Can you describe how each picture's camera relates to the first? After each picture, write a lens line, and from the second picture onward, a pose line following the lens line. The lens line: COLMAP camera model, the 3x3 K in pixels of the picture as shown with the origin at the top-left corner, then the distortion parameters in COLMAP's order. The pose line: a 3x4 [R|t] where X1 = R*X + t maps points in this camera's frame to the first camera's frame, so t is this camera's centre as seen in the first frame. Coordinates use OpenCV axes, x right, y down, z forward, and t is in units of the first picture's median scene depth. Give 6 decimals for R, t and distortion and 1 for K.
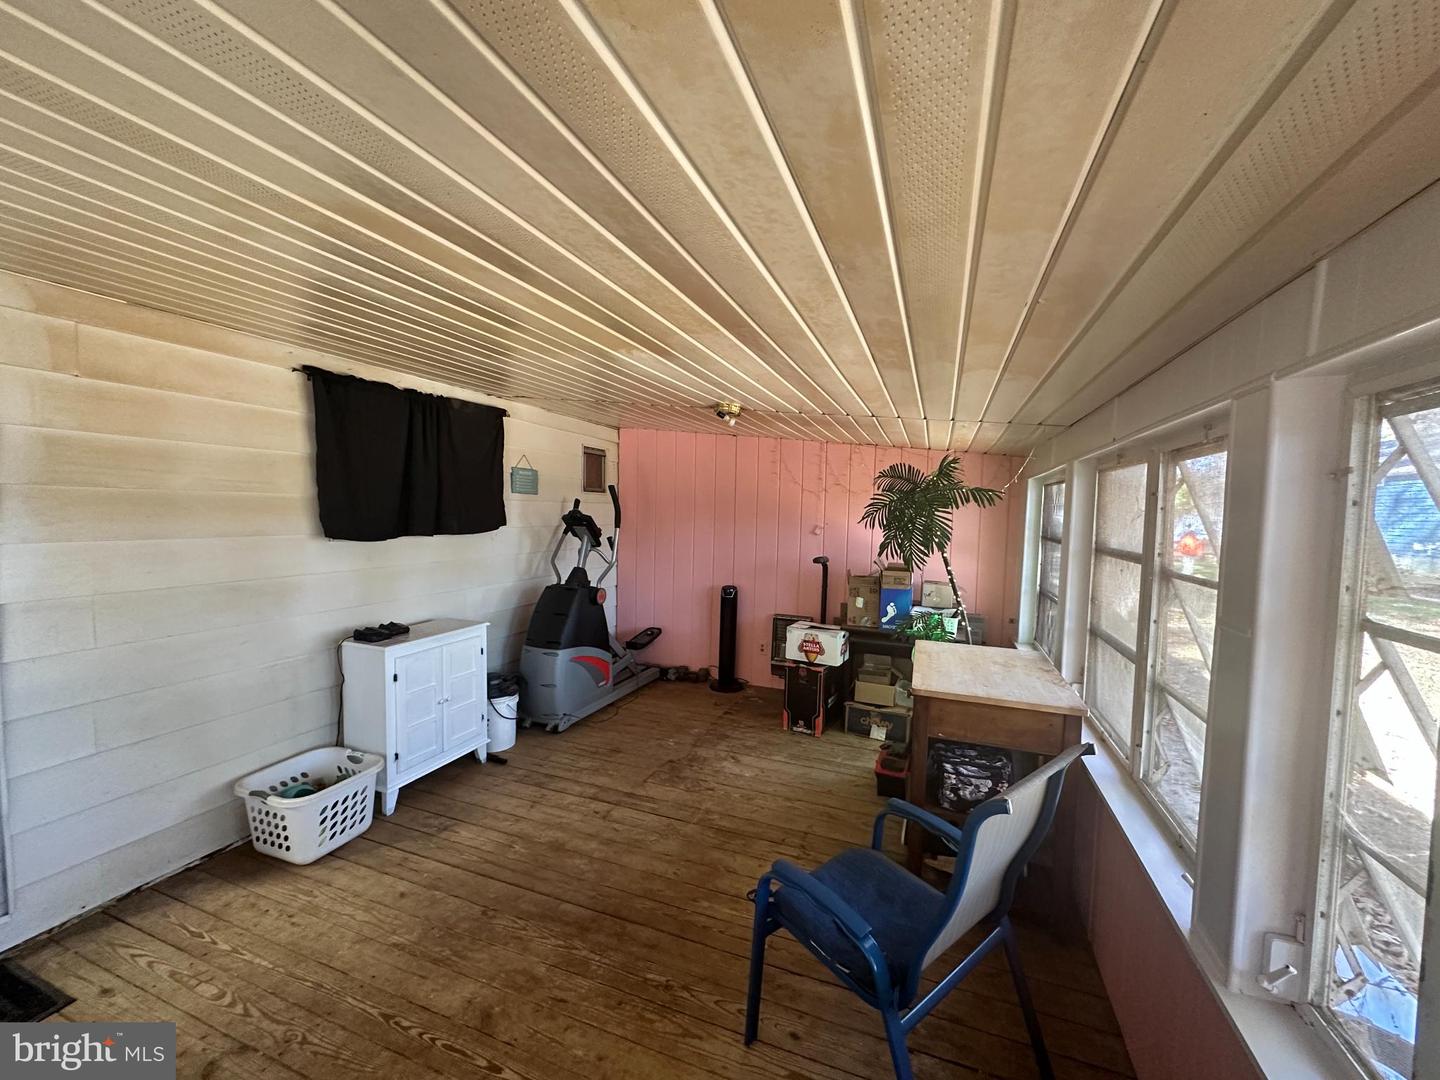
lens RADIAL K [[575.3, 0, 717.9], [0, 575.3, 539.8], [0, 0, 1]] dist [-0.002712, -0.000109]
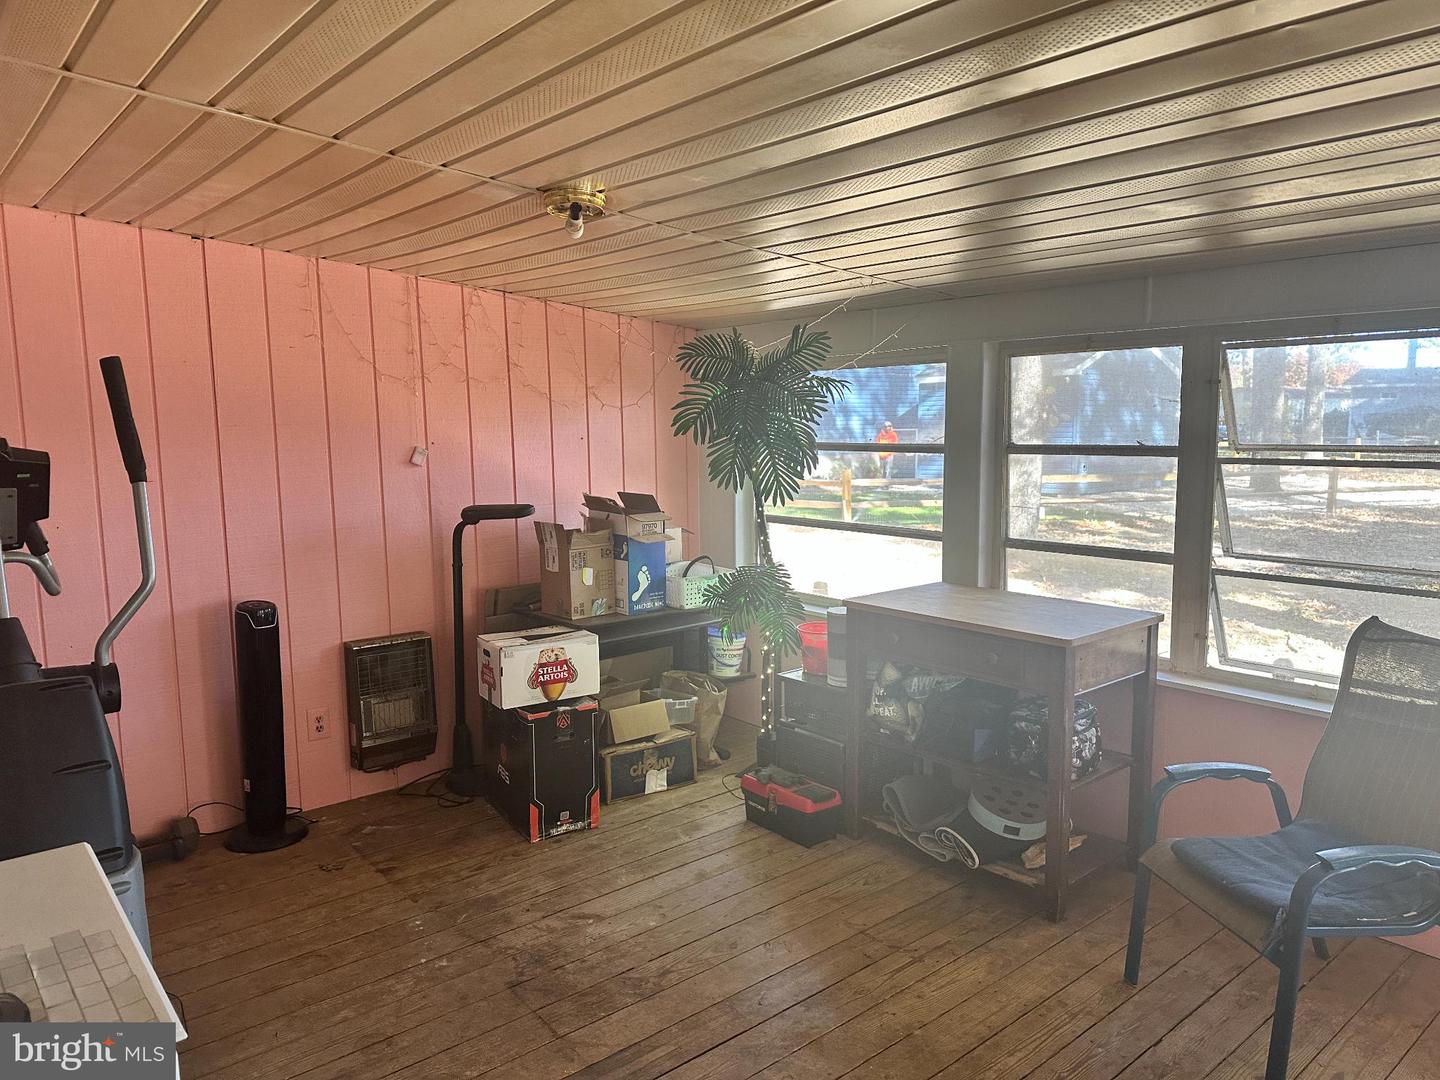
lens RADIAL K [[1005.1, 0, 725.2], [0, 1005.1, 546.5], [0, 0, 1]] dist [0.112781, -0.159107]
pose [[0.472410, -0.136149, 0.870800, -0.570040], [0.067748, 0.990683, 0.118139, -0.029383], [-0.878771, 0.003185, 0.477233, 0.421335]]
